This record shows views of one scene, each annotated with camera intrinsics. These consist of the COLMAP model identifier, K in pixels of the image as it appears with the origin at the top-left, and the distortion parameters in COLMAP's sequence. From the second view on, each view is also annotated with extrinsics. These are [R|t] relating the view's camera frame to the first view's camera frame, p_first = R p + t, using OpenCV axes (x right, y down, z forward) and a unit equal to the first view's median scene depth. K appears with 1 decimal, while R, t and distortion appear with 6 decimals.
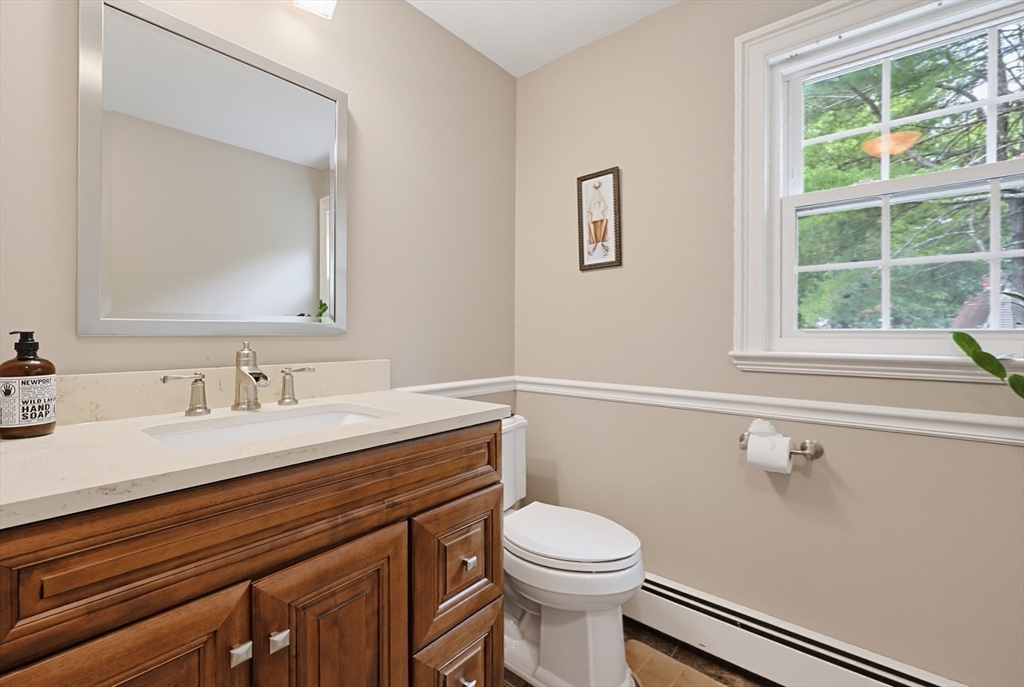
lens RADIAL K [[442.1, 0, 514.1], [0, 442.1, 329.5], [0, 0, 1]] dist [-0.002208, -0.000291]
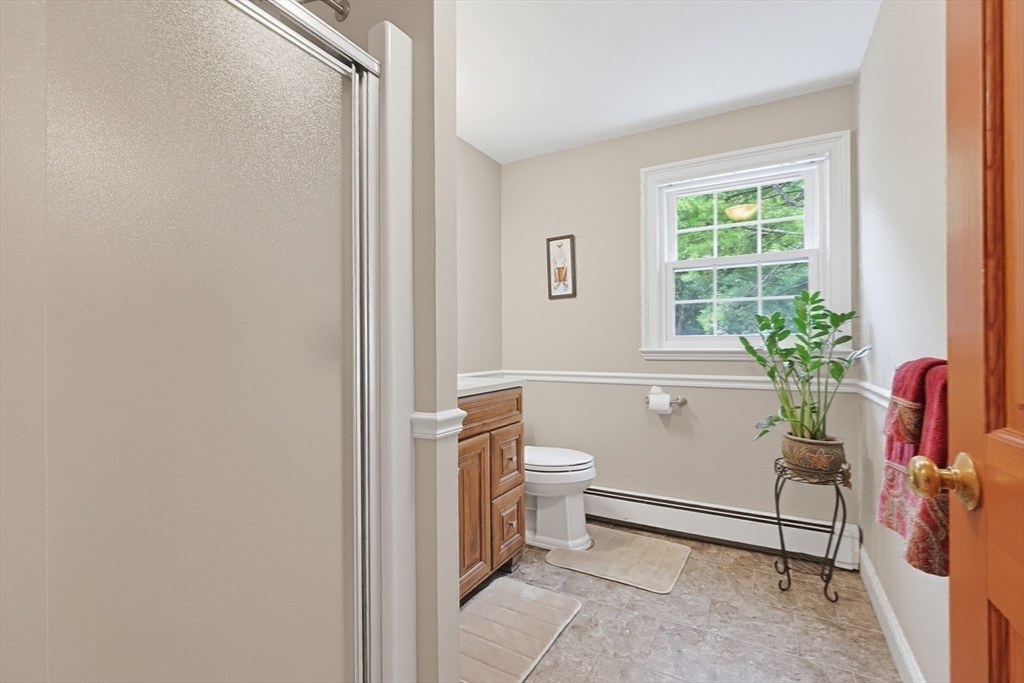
lens RADIAL K [[444.5, 0, 520.3], [0, 444.5, 336.8], [0, 0, 1]] dist [-0.001073, -0.000094]
pose [[0.984277, -0.009152, 0.176394, -0.315345], [0.009814, 0.999948, -0.002882, 0.001586], [-0.176358, 0.004568, 0.984316, -0.712089]]
